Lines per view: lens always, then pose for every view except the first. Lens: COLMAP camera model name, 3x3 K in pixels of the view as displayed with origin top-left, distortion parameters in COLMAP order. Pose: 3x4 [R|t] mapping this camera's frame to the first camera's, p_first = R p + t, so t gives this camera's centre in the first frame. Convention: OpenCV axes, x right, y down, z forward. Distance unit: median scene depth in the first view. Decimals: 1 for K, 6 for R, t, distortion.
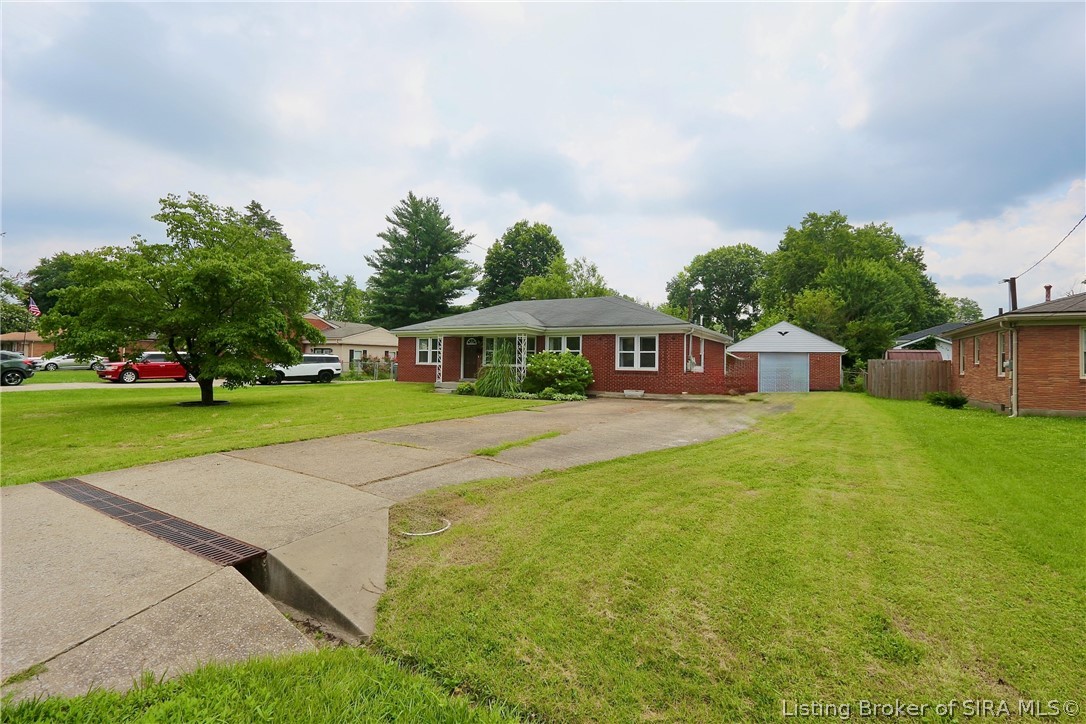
lens RADIAL K [[503.3, 0, 543.0], [0, 503.3, 362.0], [0, 0, 1]] dist [-0.001308, 0.000072]
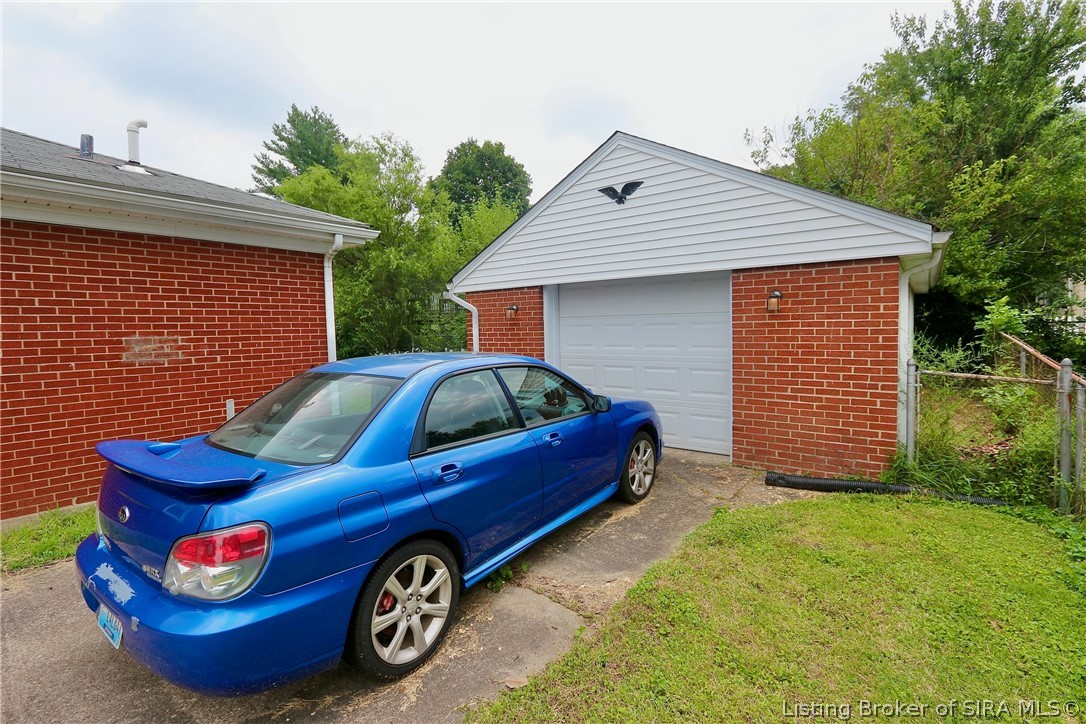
lens RADIAL K [[501.1, 0, 543.0], [0, 501.1, 362.0], [0, 0, 1]] dist [-0.011183, -0.000016]
pose [[0.987683, -0.029676, -0.153627, 0.195728], [0.039893, 0.997161, 0.063859, 0.000101], [0.151296, -0.069201, 0.986063, 0.320862]]
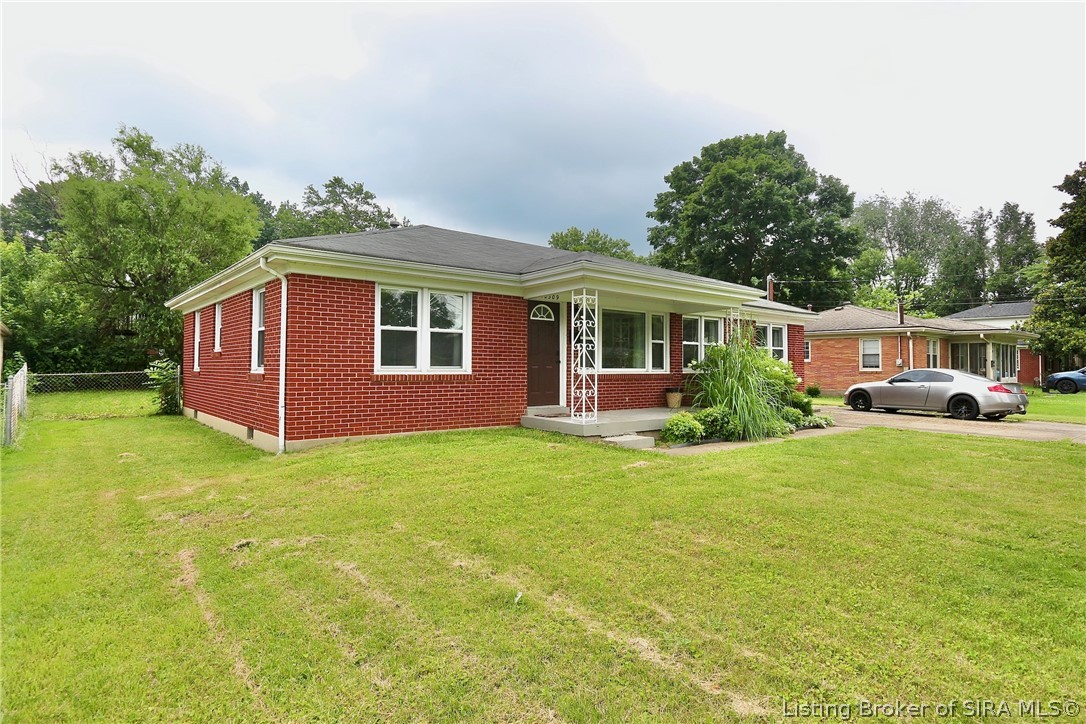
lens RADIAL K [[571.1, 0, 543.0], [0, 571.1, 362.0], [0, 0, 1]] dist [-0.003803, -0.000413]
pose [[0.360707, -0.010205, 0.932624, -0.203269], [-0.003568, 0.999918, 0.012321, -0.002659], [-0.932673, -0.007772, 0.360641, 0.299871]]
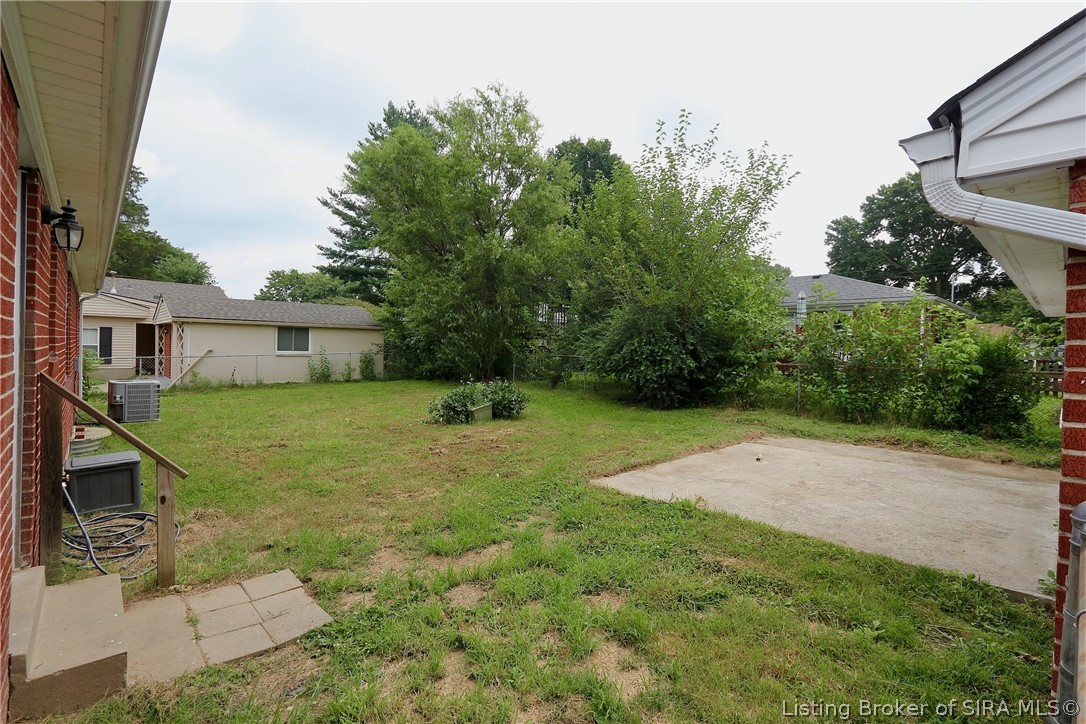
lens RADIAL K [[503.3, 0, 543.0], [0, 503.3, 362.0], [0, 0, 1]] dist [-0.001308, 0.000072]
pose [[0.953230, 0.010082, -0.302079, 0.148877], [-0.002339, 0.999660, 0.025985, -0.001664], [0.302238, -0.024063, 0.952929, 0.403978]]
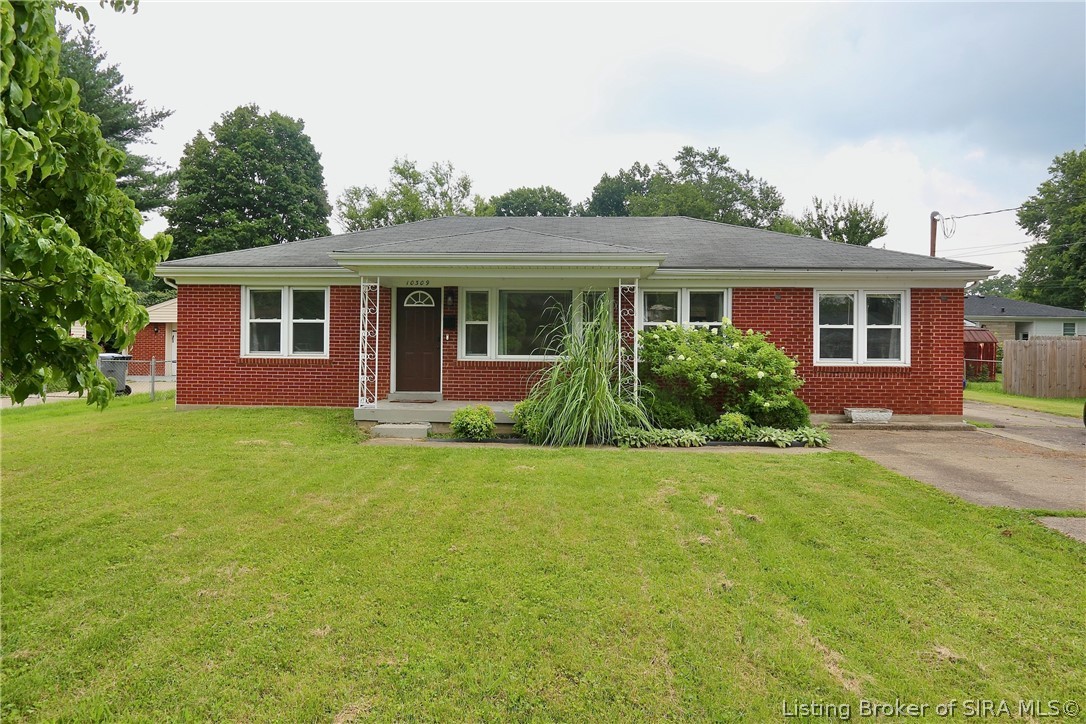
lens RADIAL K [[673.4, 0, 544.6], [0, 673.4, 348.8], [0, 0, 1]] dist [-0.001952, 0.000808]
pose [[0.891509, -0.009204, 0.452910, -0.106554], [0.005847, 0.999944, 0.008811, -0.001940], [-0.452966, -0.005207, 0.891513, 0.169959]]
